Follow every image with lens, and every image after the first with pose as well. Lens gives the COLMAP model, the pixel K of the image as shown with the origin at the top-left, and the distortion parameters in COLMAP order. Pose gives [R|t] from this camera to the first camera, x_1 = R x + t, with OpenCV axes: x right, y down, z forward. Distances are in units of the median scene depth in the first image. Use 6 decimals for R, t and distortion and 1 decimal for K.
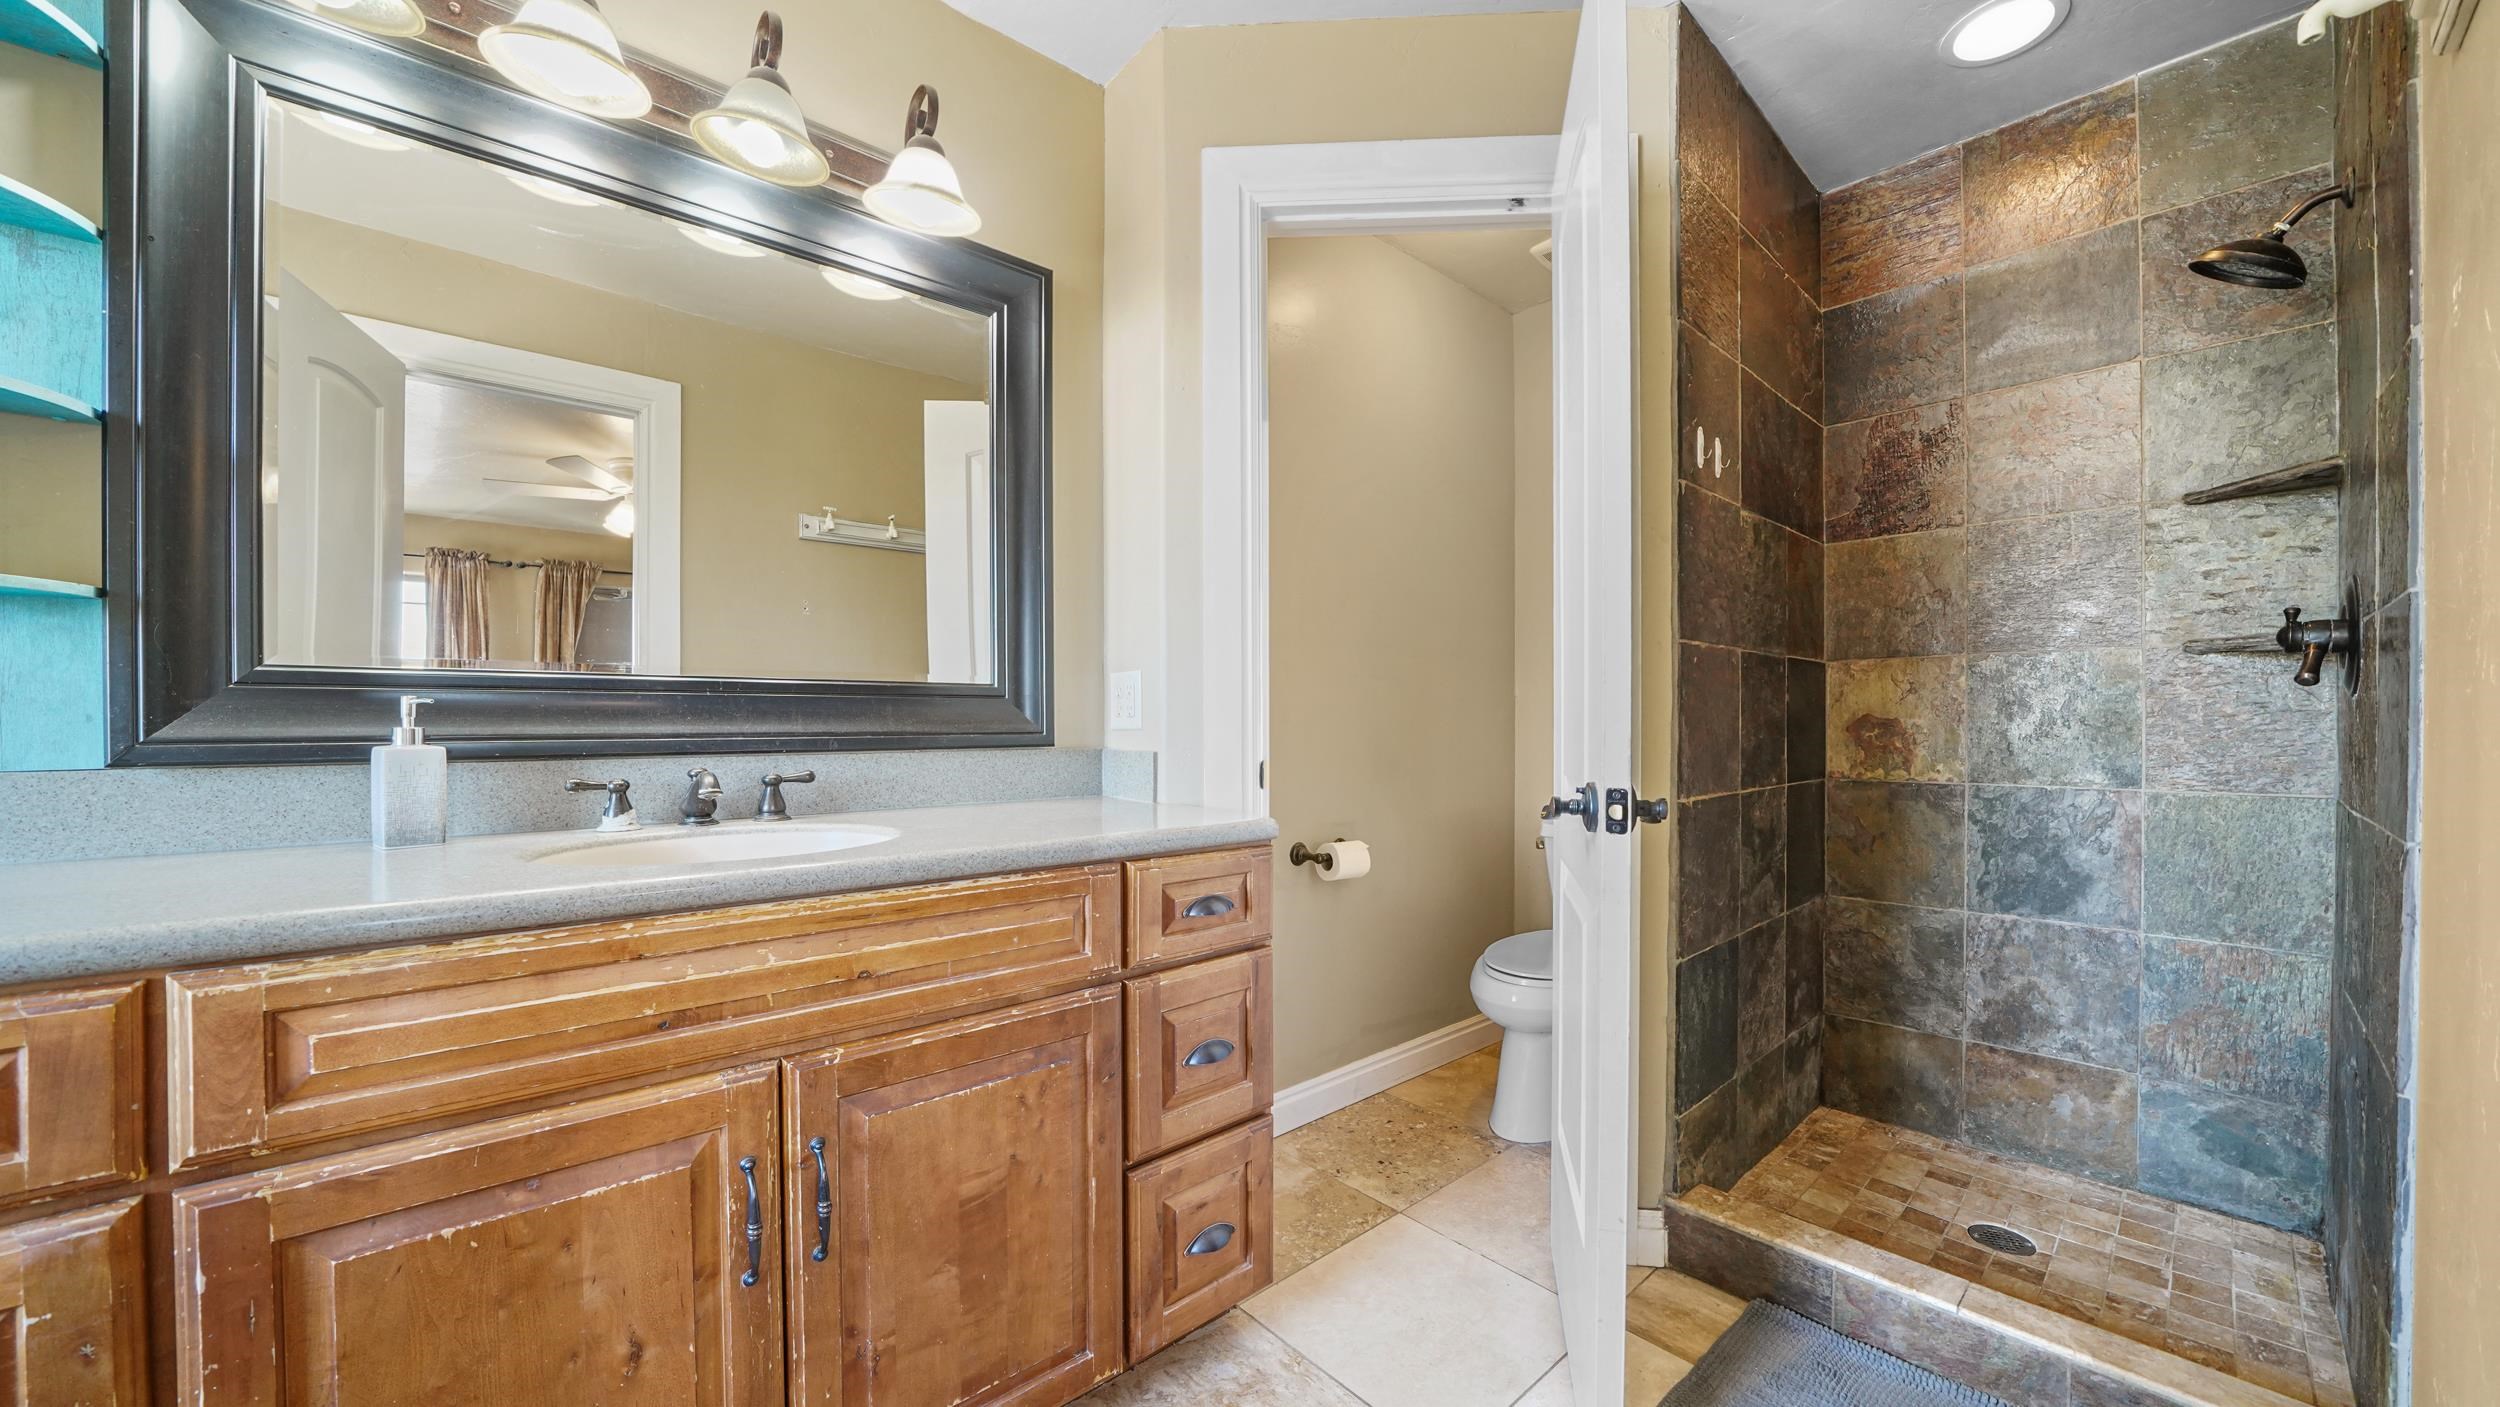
lens RADIAL K [[891.4, 0, 1251.4], [0, 891.4, 750.3], [0, 0, 1]] dist [-0.023371, 0.000146]
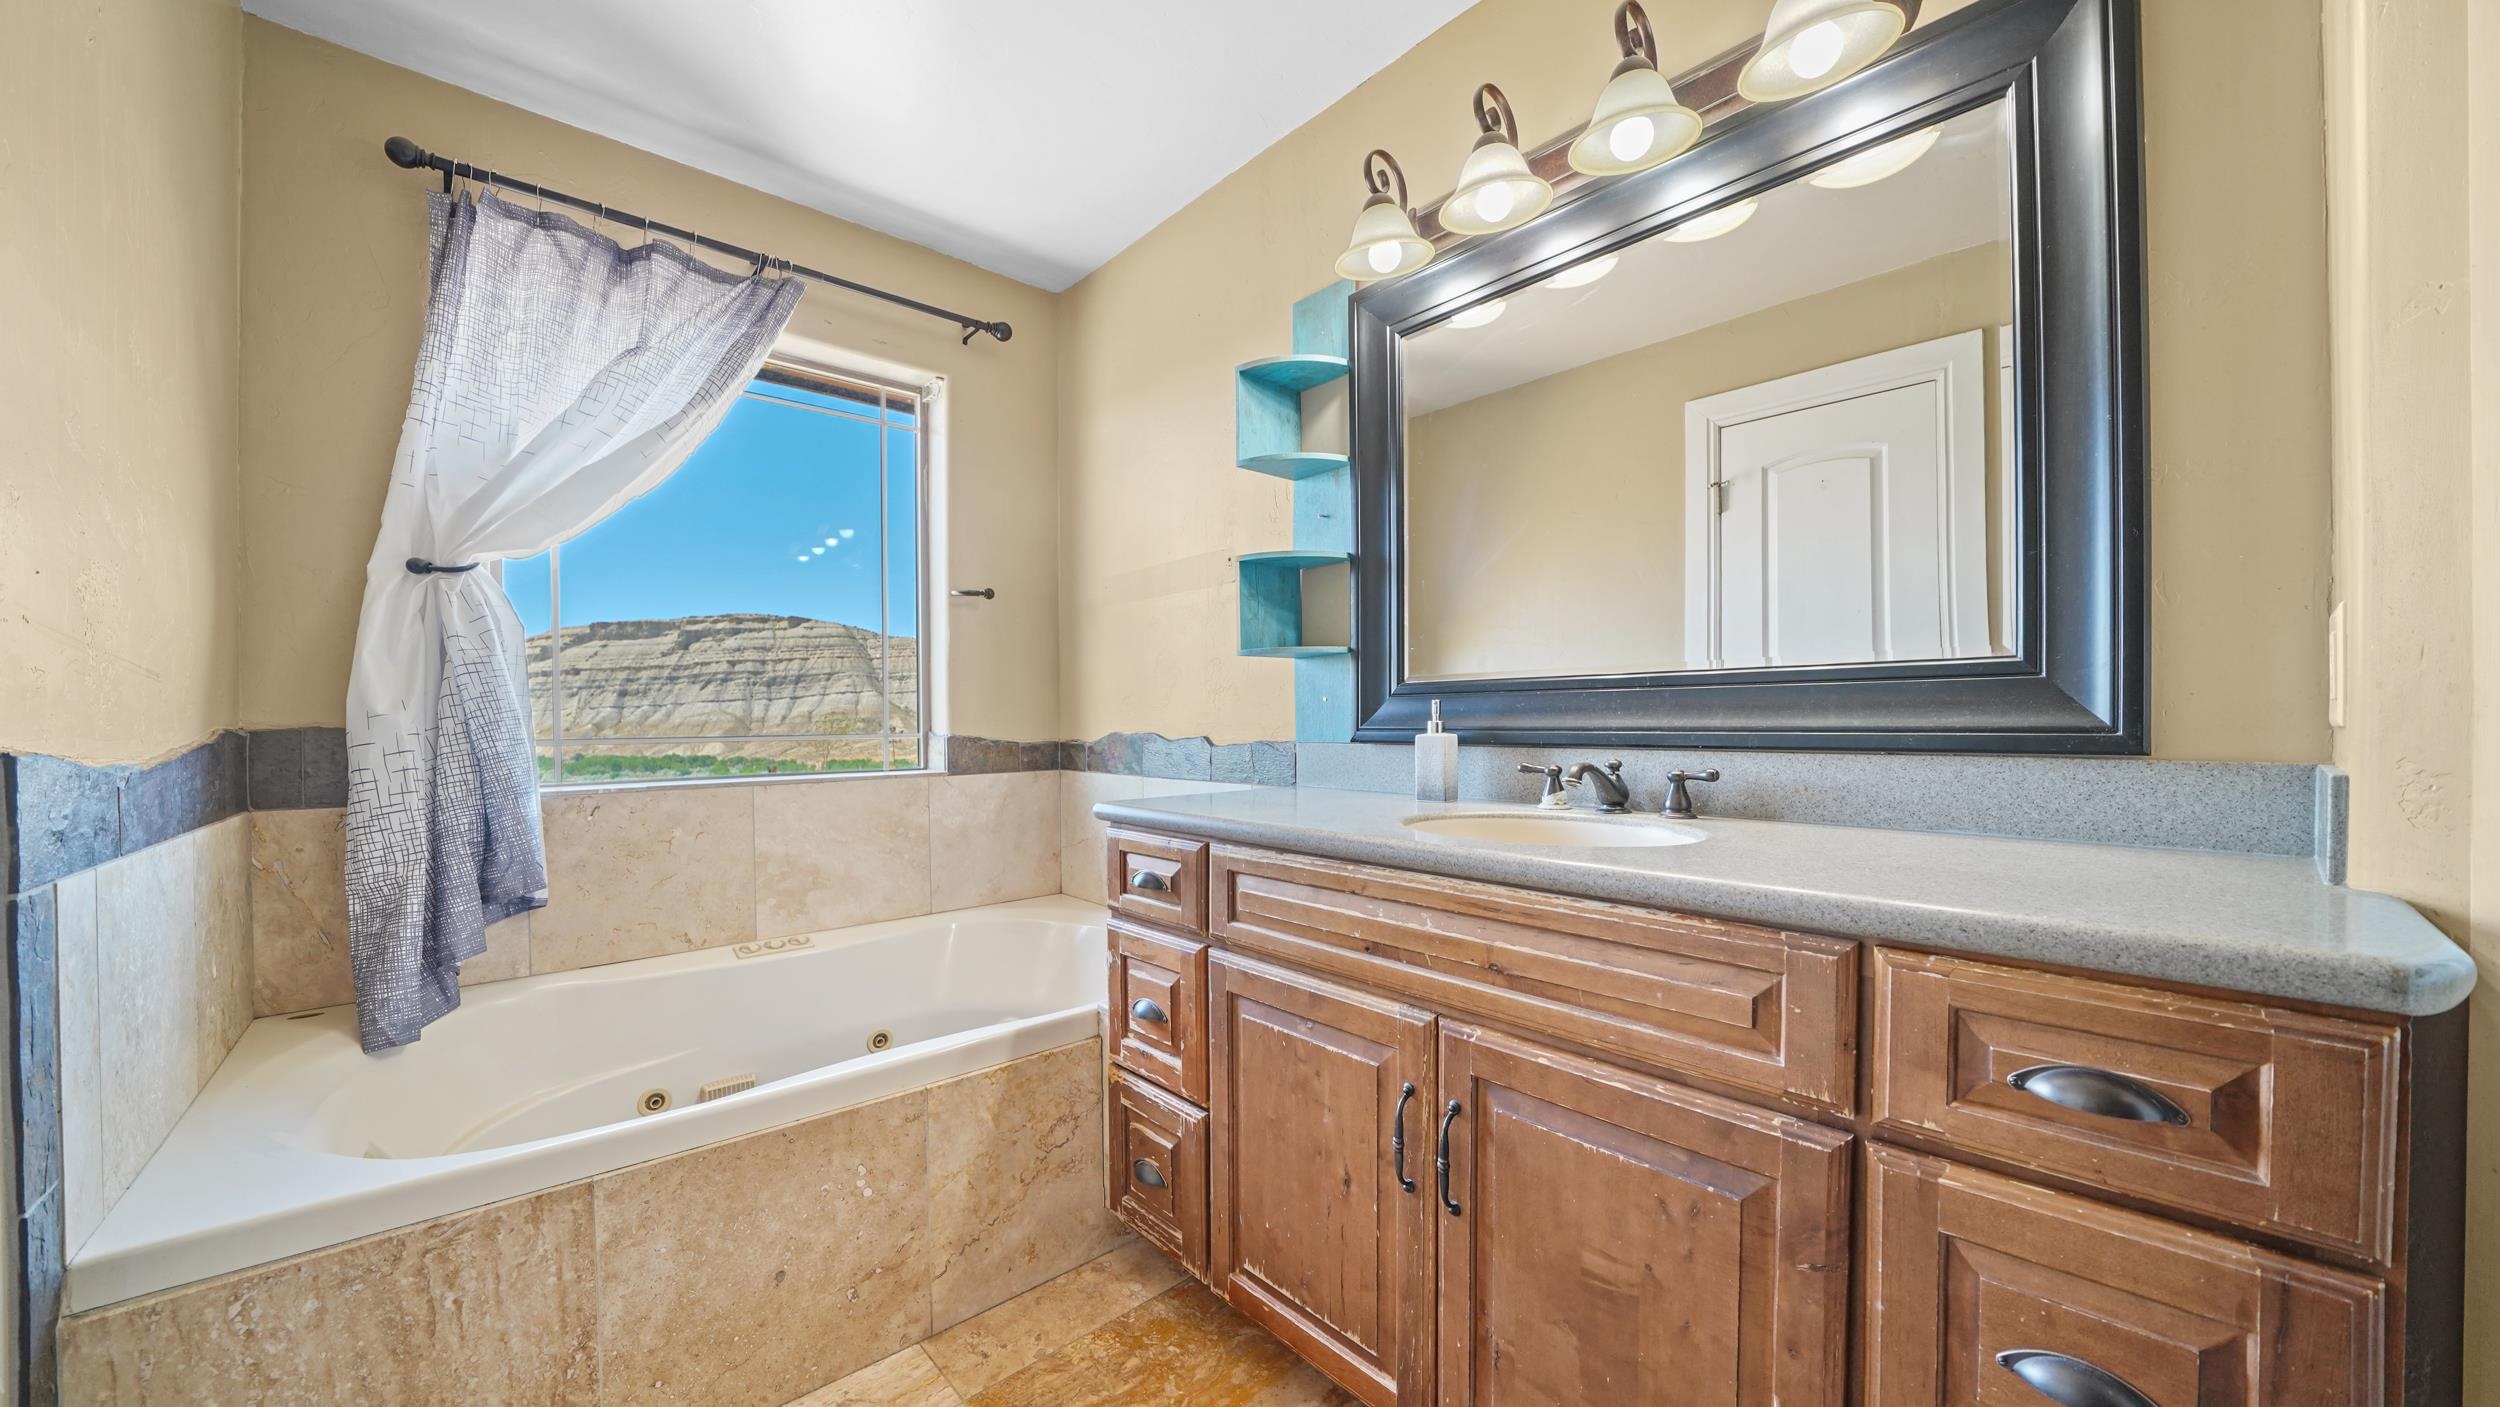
lens RADIAL K [[891.4, 0, 1251.4], [0, 891.4, 750.3], [0, 0, 1]] dist [-0.023371, 0.000146]
pose [[-0.009581, 0.032054, -0.999440, 0.527140], [-0.024404, 0.999181, 0.032279, -0.017504], [0.999656, 0.024699, -0.008791, 0.677275]]
